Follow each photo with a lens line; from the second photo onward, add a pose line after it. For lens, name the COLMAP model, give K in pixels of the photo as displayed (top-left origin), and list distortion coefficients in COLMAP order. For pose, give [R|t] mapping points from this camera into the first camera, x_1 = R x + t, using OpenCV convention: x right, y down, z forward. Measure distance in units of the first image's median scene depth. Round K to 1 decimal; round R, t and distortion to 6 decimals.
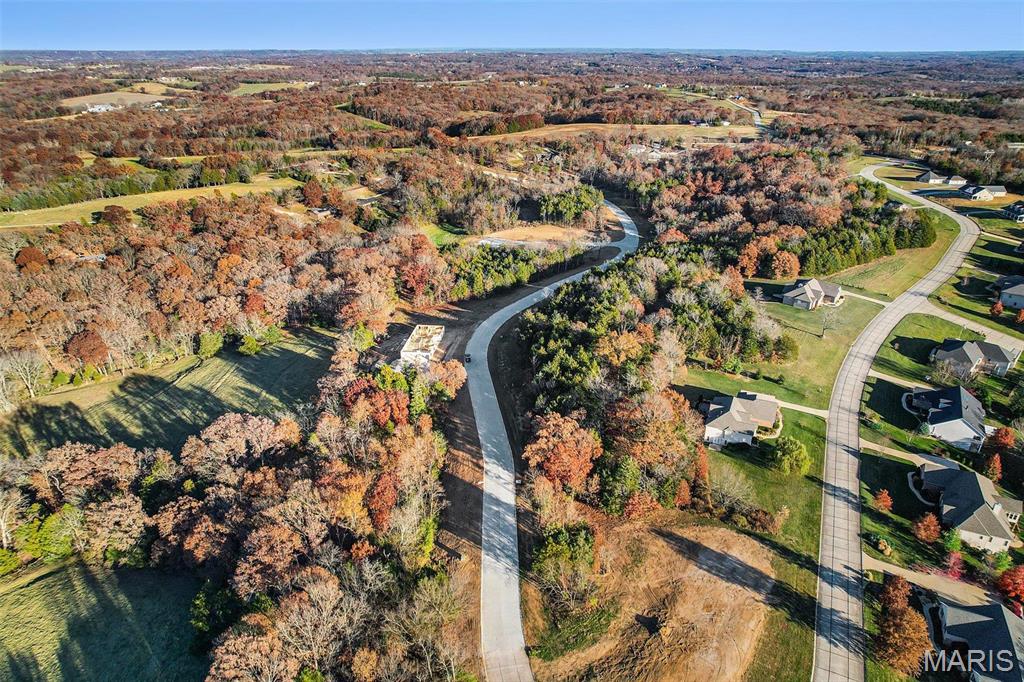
lens RADIAL K [[657.8, 0, 512.0], [0, 657.8, 341.0], [0, 0, 1]] dist [-0.086081, 0.078644]
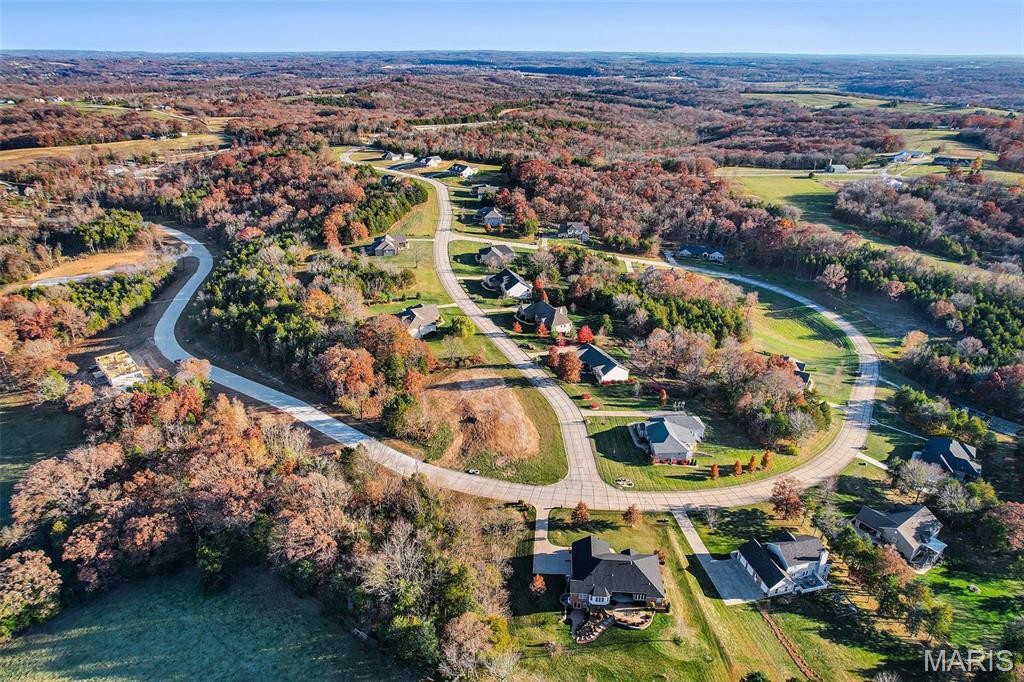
lens RADIAL K [[657.8, 0, 512.0], [0, 657.8, 341.0], [0, 0, 1]] dist [-0.086081, 0.078644]
pose [[0.653854, -0.308439, 0.690898, -0.462681], [0.308940, 0.942383, 0.128334, 0.026647], [-0.690674, 0.129534, 0.711470, -0.189045]]
